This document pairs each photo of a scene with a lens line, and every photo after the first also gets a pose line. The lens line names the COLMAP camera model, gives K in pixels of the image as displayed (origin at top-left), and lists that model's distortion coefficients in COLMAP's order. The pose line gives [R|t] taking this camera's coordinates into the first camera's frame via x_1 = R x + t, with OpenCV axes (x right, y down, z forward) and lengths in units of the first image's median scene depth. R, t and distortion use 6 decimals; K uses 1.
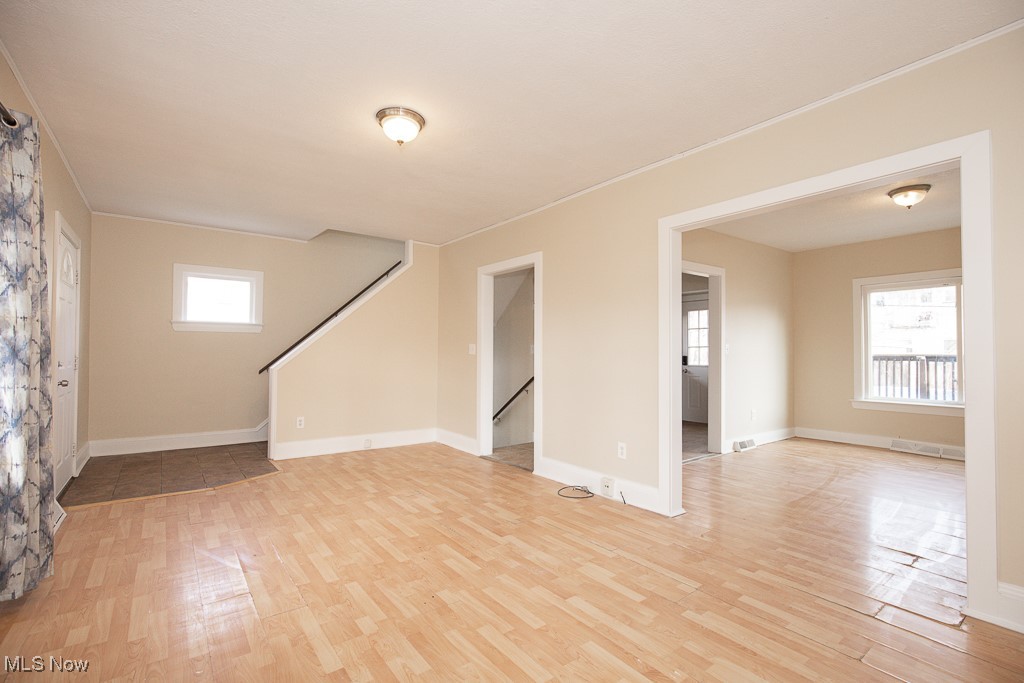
lens RADIAL K [[465.9, 0, 515.4], [0, 465.9, 341.8], [0, 0, 1]] dist [-0.014237, 0.005894]
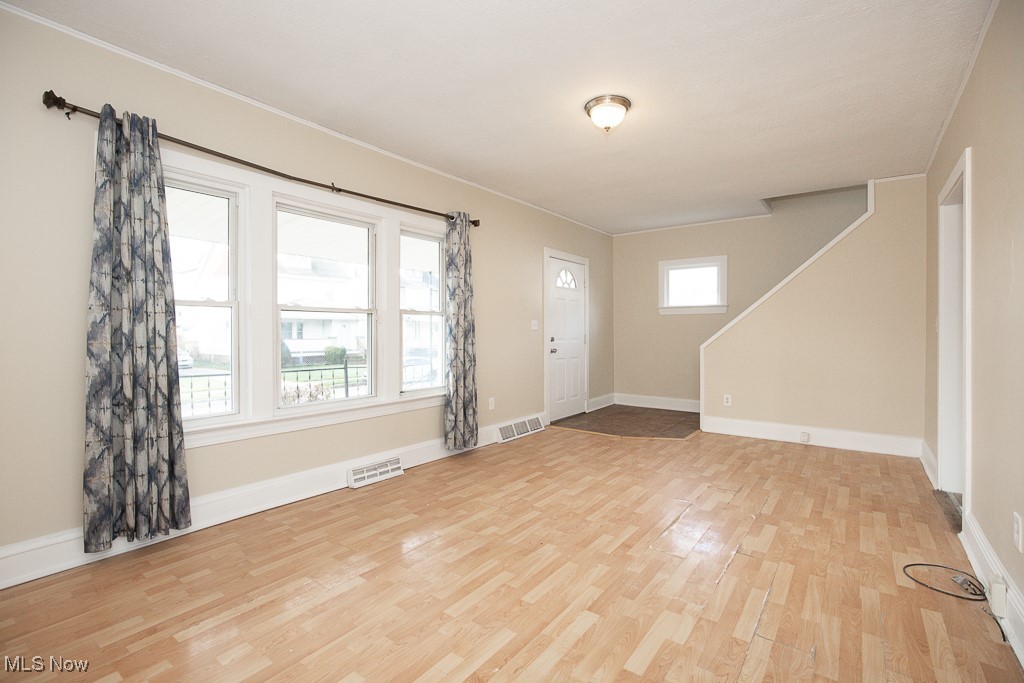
lens RADIAL K [[467.3, 0, 512.6], [0, 467.3, 333.9], [0, 0, 1]] dist [-0.013494, 0.000325]
pose [[0.272479, -0.003371, -0.962156, 0.622776], [0.025222, 0.999675, 0.003640, 0.021858], [0.961831, -0.025259, 0.272476, 0.439567]]
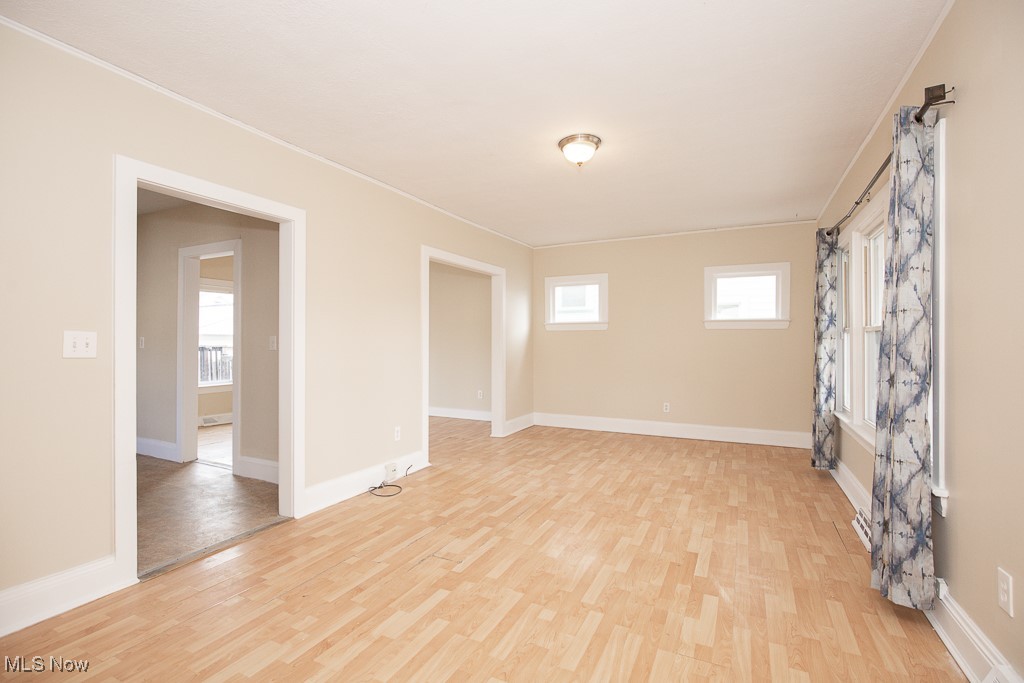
lens RADIAL K [[465.9, 0, 515.4], [0, 465.9, 341.8], [0, 0, 1]] dist [-0.014237, 0.005894]
pose [[-0.448082, -0.003692, 0.893985, -1.047281], [-0.024768, 0.999659, -0.008286, 0.014407], [-0.893649, -0.025855, -0.448020, 1.443102]]
